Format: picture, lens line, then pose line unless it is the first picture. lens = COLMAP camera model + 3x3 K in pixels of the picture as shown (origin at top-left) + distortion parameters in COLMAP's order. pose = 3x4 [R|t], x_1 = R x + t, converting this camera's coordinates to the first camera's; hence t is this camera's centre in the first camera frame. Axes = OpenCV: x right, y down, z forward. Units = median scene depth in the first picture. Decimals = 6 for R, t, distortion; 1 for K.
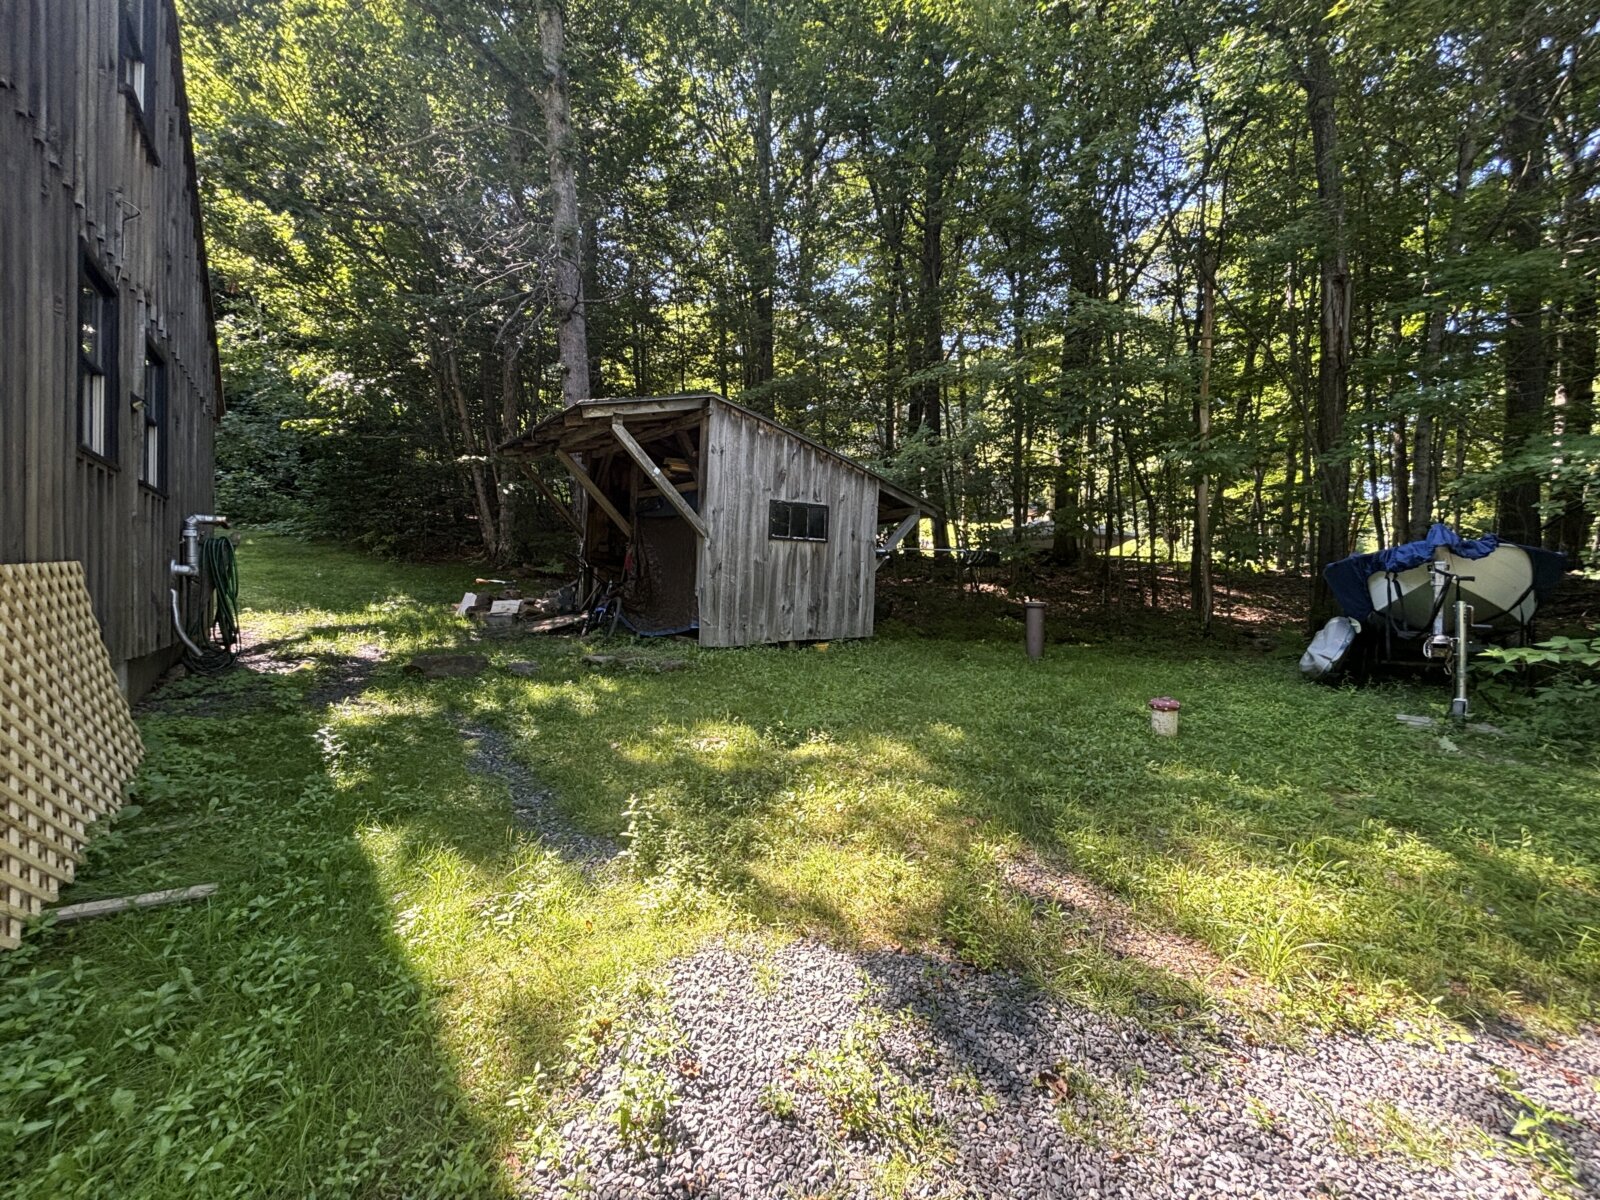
lens RADIAL K [[641.0, 0, 794.8], [0, 641.0, 608.4], [0, 0, 1]] dist [-0.006902, -0.000151]
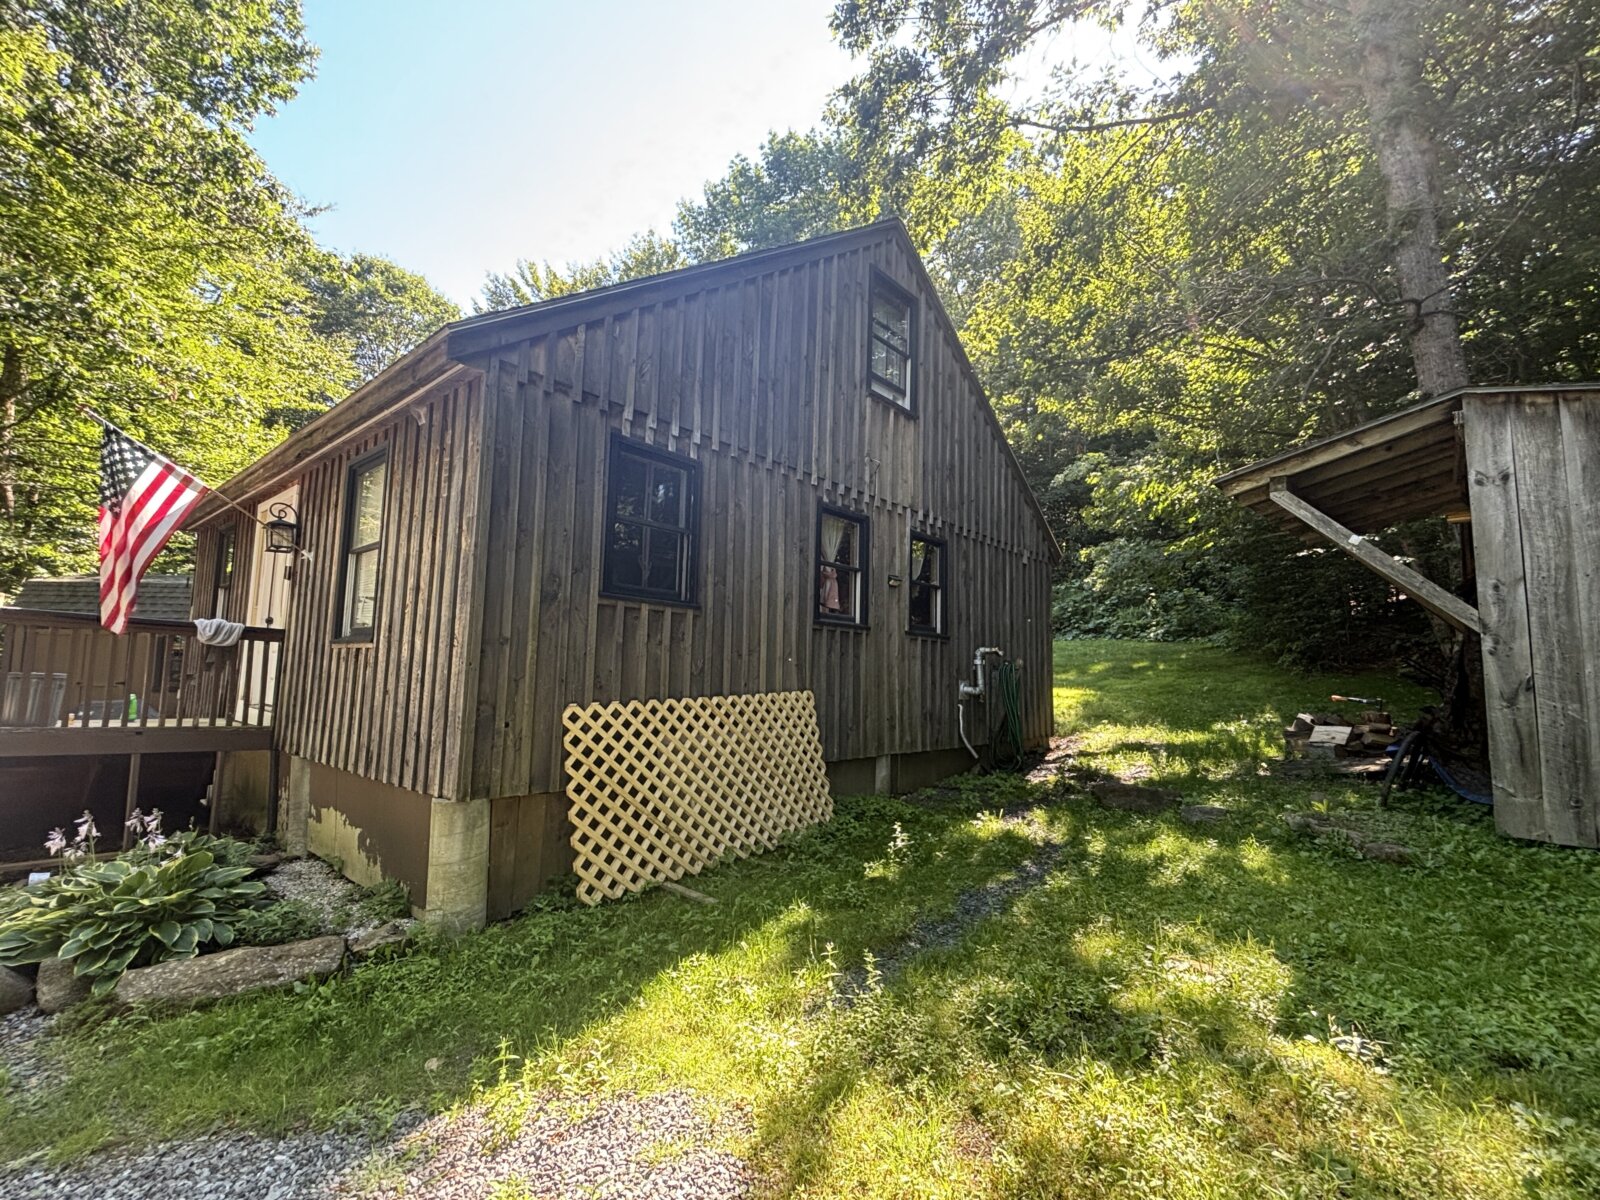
lens RADIAL K [[705.4, 0, 796.9], [0, 705.4, 594.2], [0, 0, 1]] dist [0.001959, 0.000155]
pose [[0.197245, -0.126841, -0.972114, 0.379751], [-0.043874, 0.989459, -0.138006, -0.035761], [0.979372, 0.069872, 0.189601, 0.316989]]
